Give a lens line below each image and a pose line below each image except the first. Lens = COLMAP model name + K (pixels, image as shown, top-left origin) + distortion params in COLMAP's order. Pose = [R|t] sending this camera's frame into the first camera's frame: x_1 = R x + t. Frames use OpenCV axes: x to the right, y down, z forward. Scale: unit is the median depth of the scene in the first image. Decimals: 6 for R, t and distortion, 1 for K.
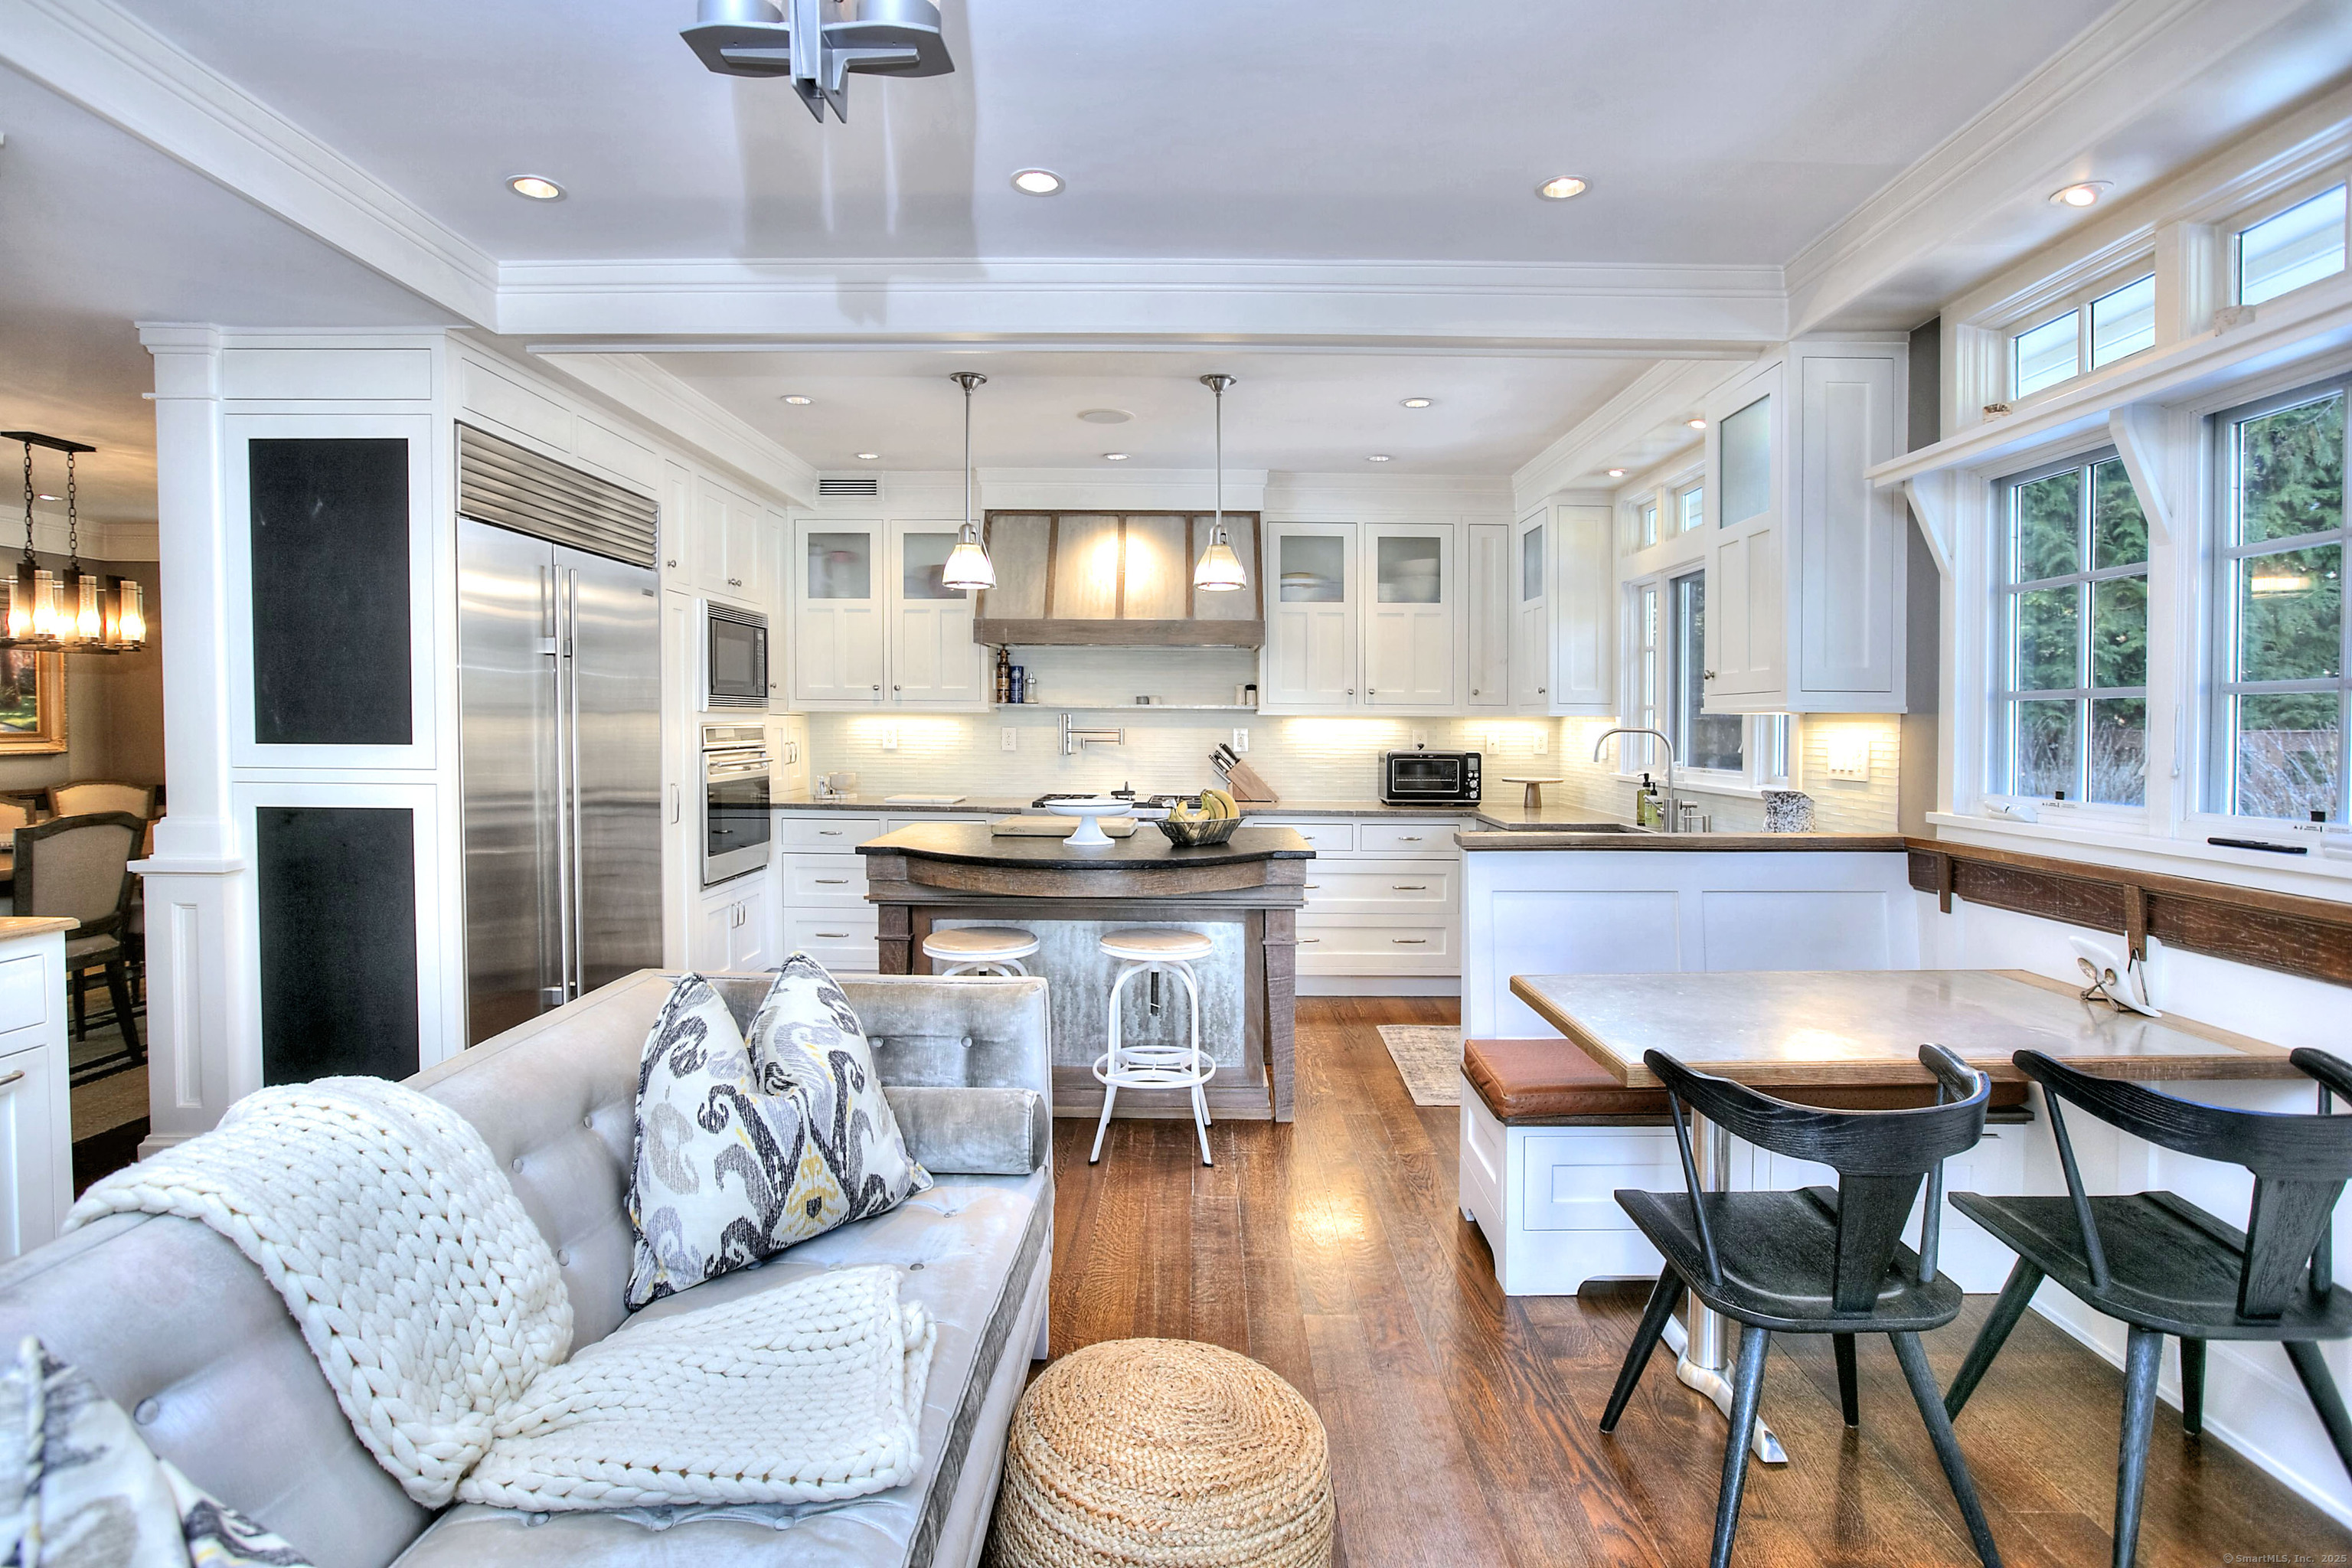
lens RADIAL K [[1142.6, 0, 1175.3], [0, 1142.6, 938.7], [0, 0, 1]] dist [-0.003078, 0.000011]
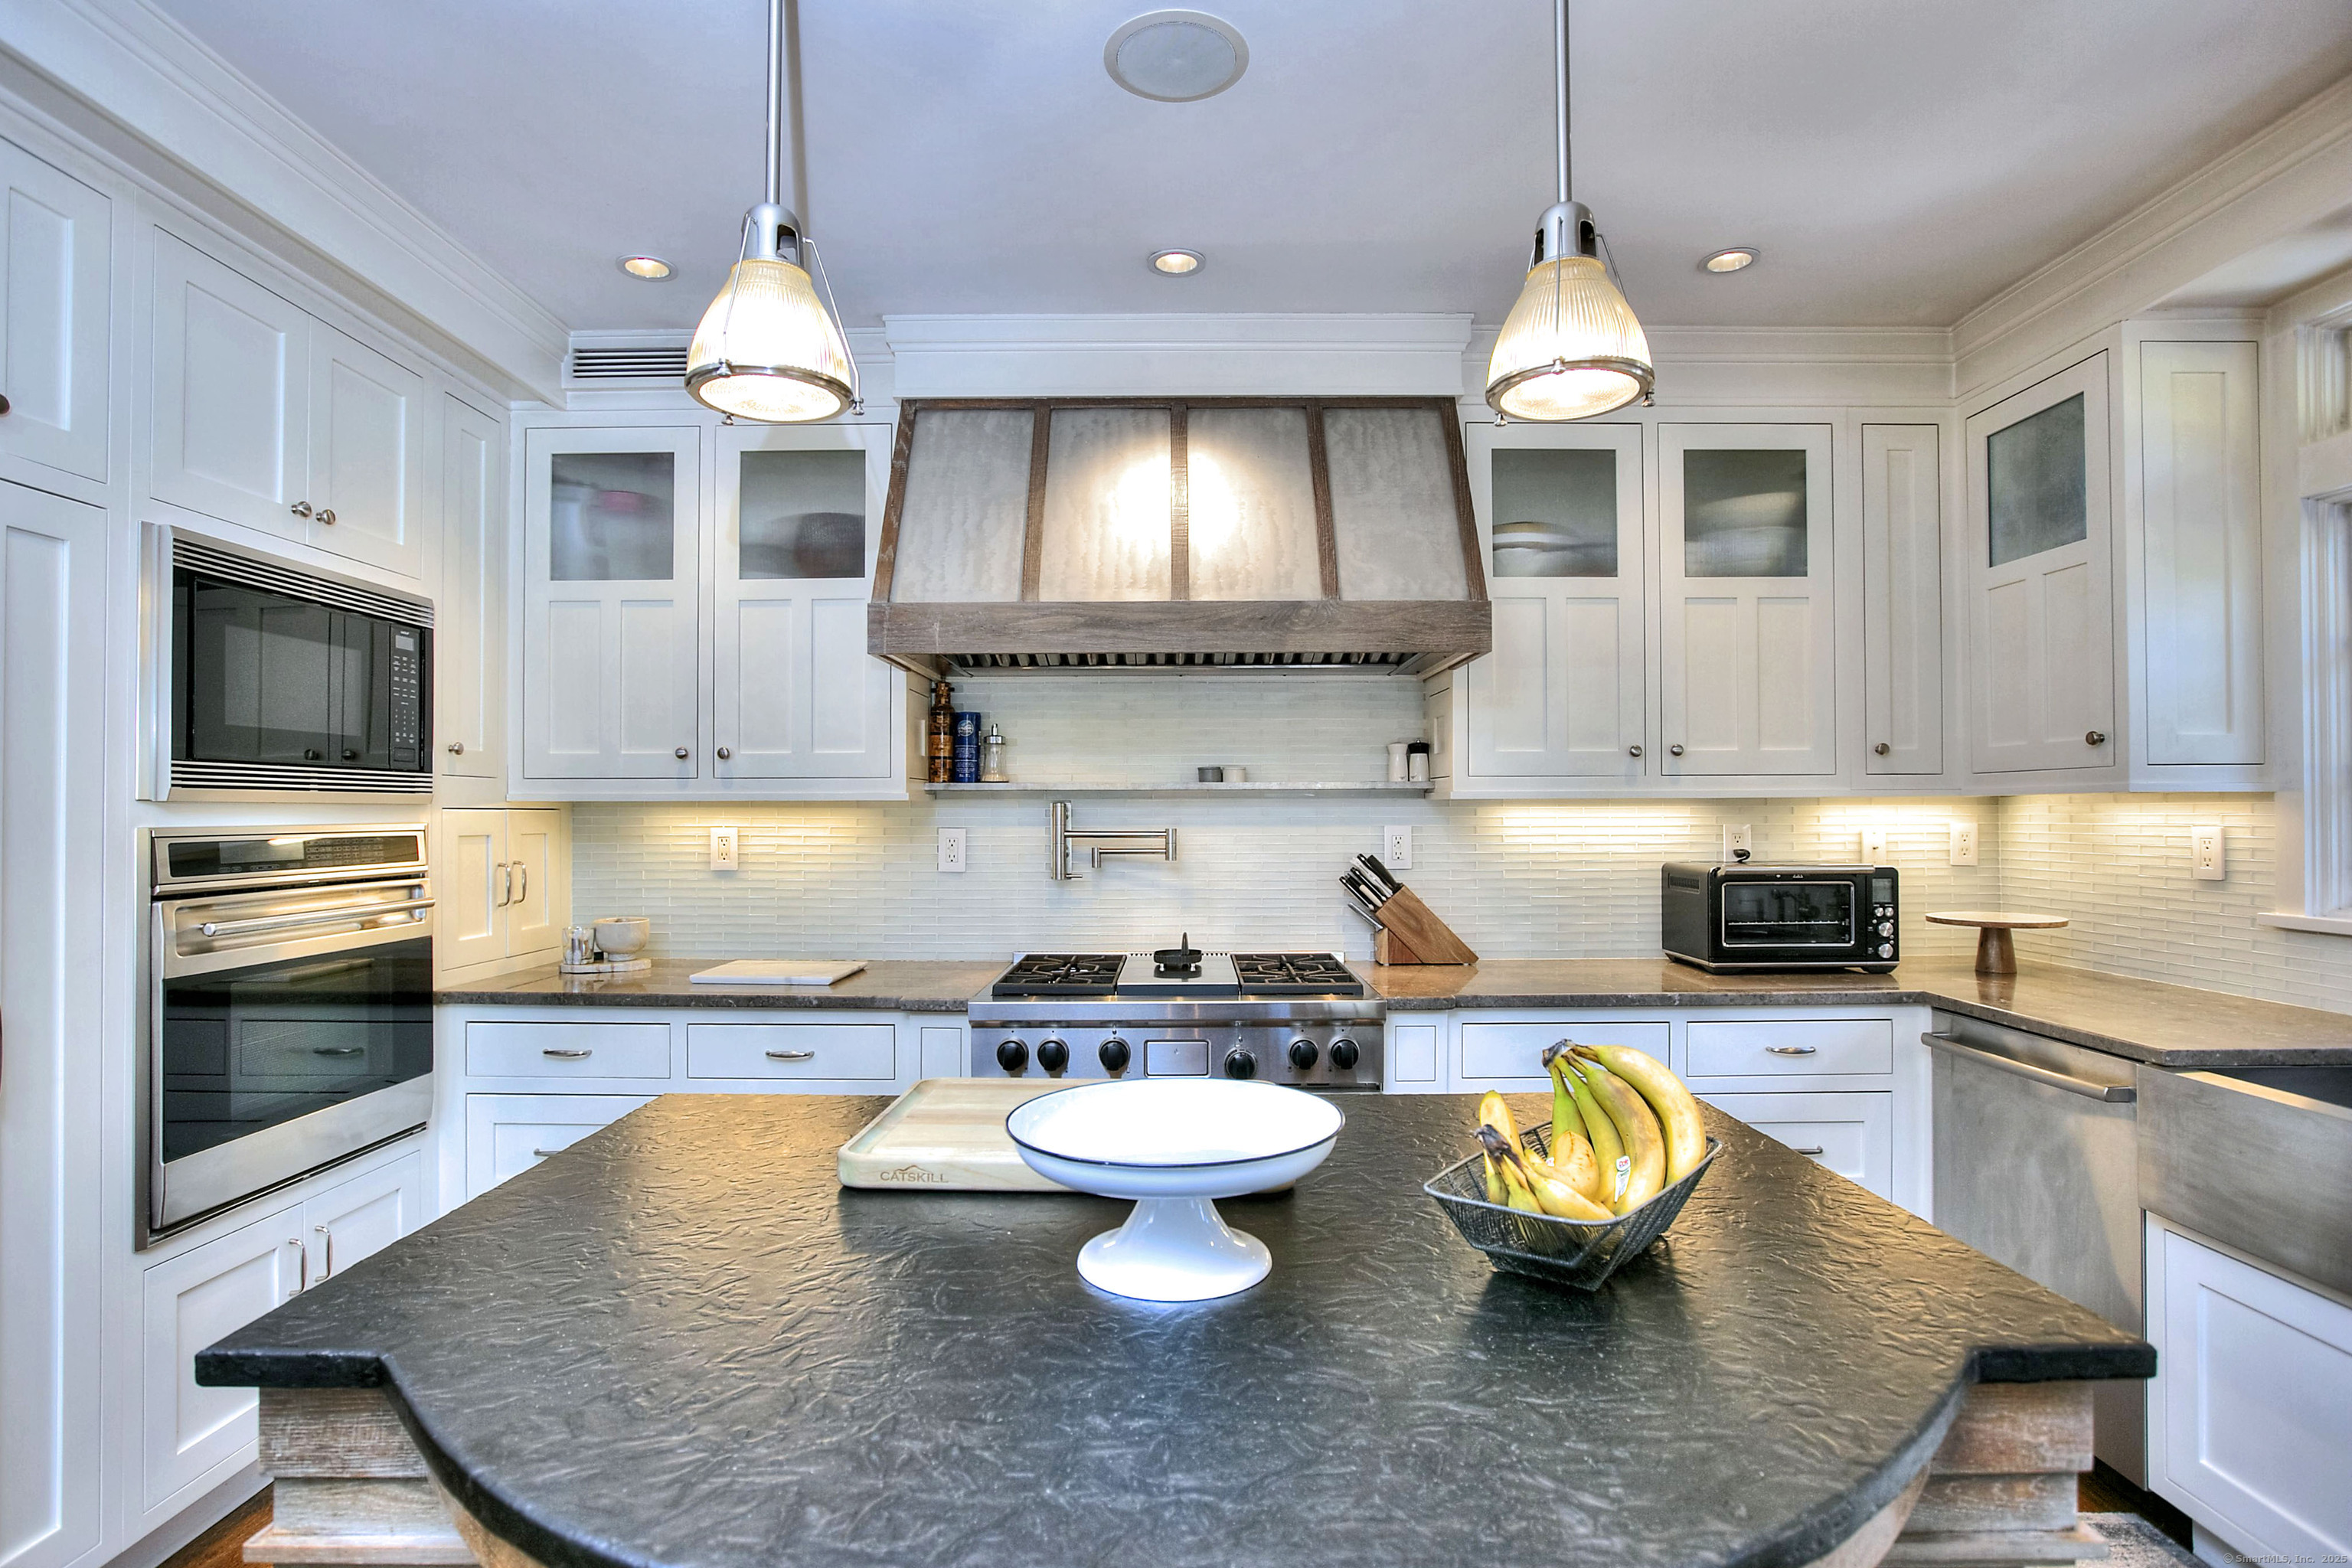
lens RADIAL K [[1196.8, 0, 1184.5], [0, 1196.8, 815.8], [0, 0, 1]] dist [-0.027627, 0.000258]
pose [[0.999817, -0.011994, 0.014915, -0.051887], [0.014578, 0.982174, -0.187405, -0.094543], [-0.012402, 0.187588, 0.982169, 0.501962]]
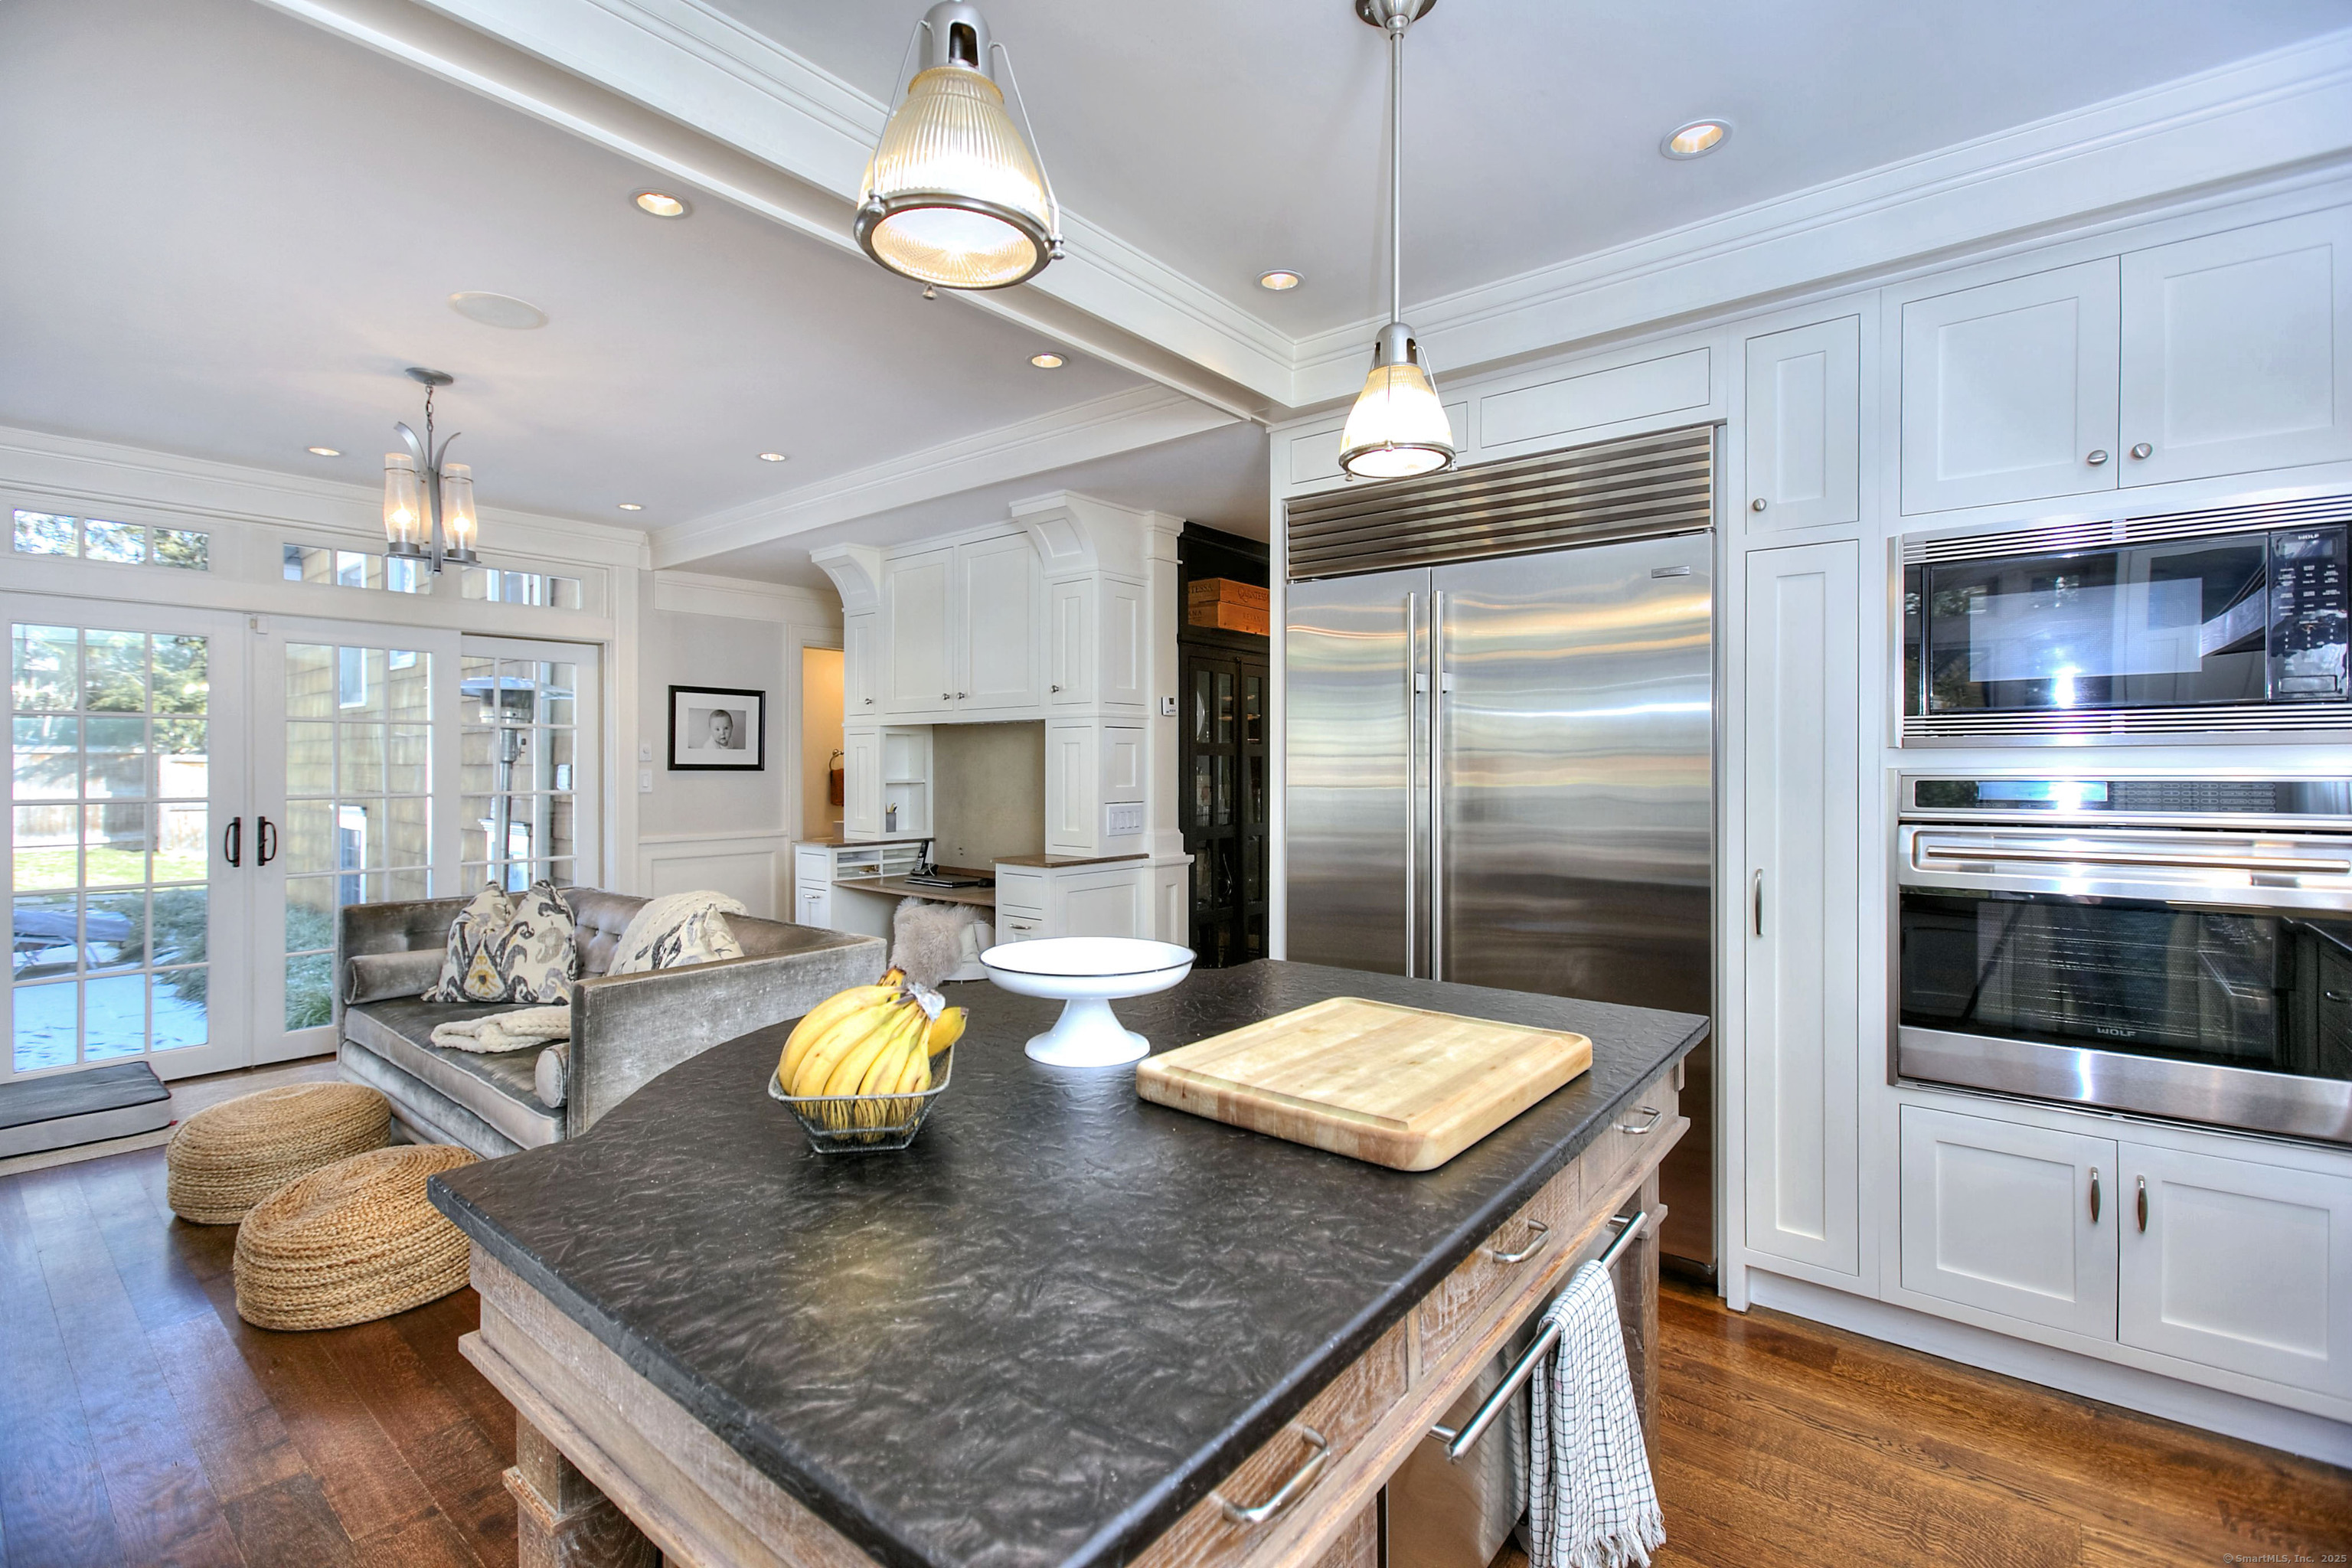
lens RADIAL K [[1083.6, 0, 1176.0], [0, 1083.6, 784.0], [0, 0, 1]] dist [-0.000037, -0.000048]
pose [[-0.623689, 0.005314, -0.781655, 0.154454], [-0.149337, 0.980748, 0.125825, -0.166262], [0.767275, 0.195206, -0.610888, 0.892970]]
